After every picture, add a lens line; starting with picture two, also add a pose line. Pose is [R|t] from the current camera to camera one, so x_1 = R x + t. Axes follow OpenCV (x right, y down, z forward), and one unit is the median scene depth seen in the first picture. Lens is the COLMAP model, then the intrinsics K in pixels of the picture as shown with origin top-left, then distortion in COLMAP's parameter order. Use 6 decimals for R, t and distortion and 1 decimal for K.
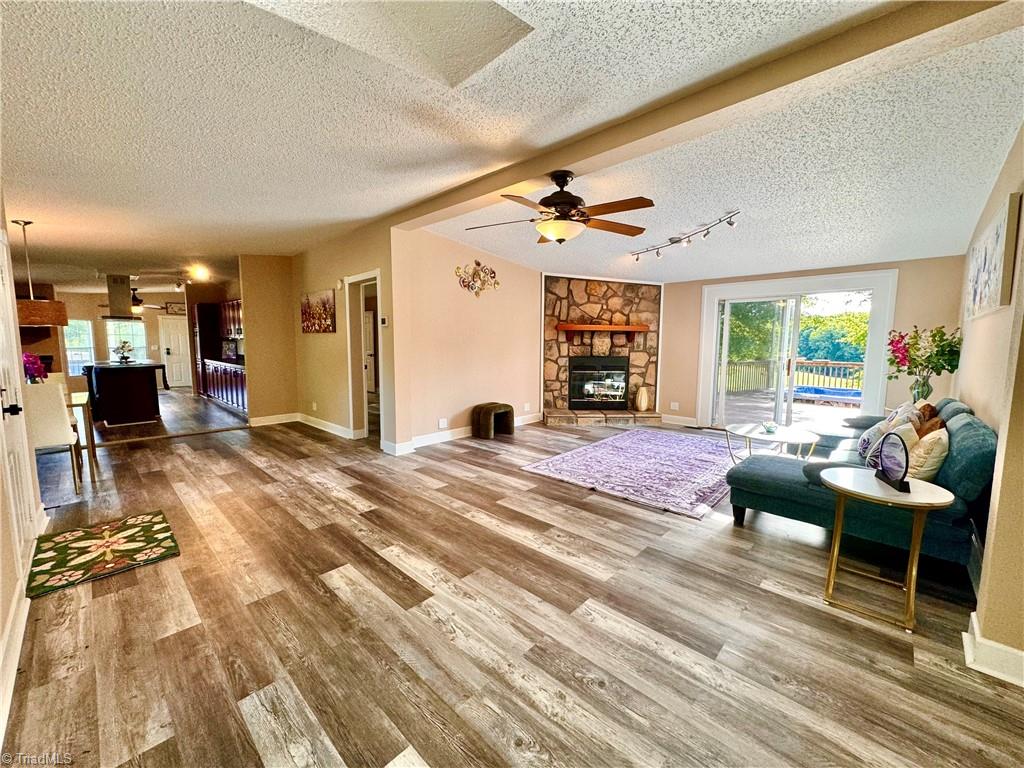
lens RADIAL K [[408.6, 0, 512.3], [0, 408.6, 384.4], [0, 0, 1]] dist [-0.004765, 0.000443]
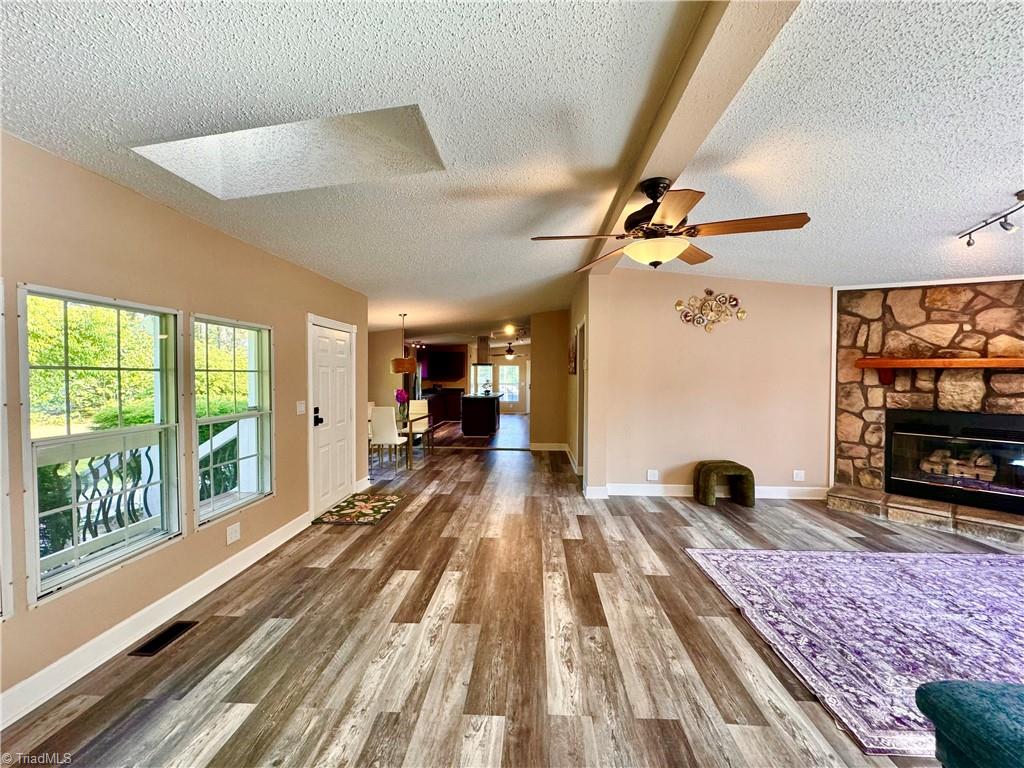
lens RADIAL K [[408.6, 0, 511.0], [0, 408.6, 382.5], [0, 0, 1]] dist [-0.004765, 0.000443]
pose [[0.642786, 0.010614, -0.765972, 0.377735], [-0.082362, 0.995065, -0.055328, -0.037597], [0.761605, 0.098651, 0.640488, 0.207265]]
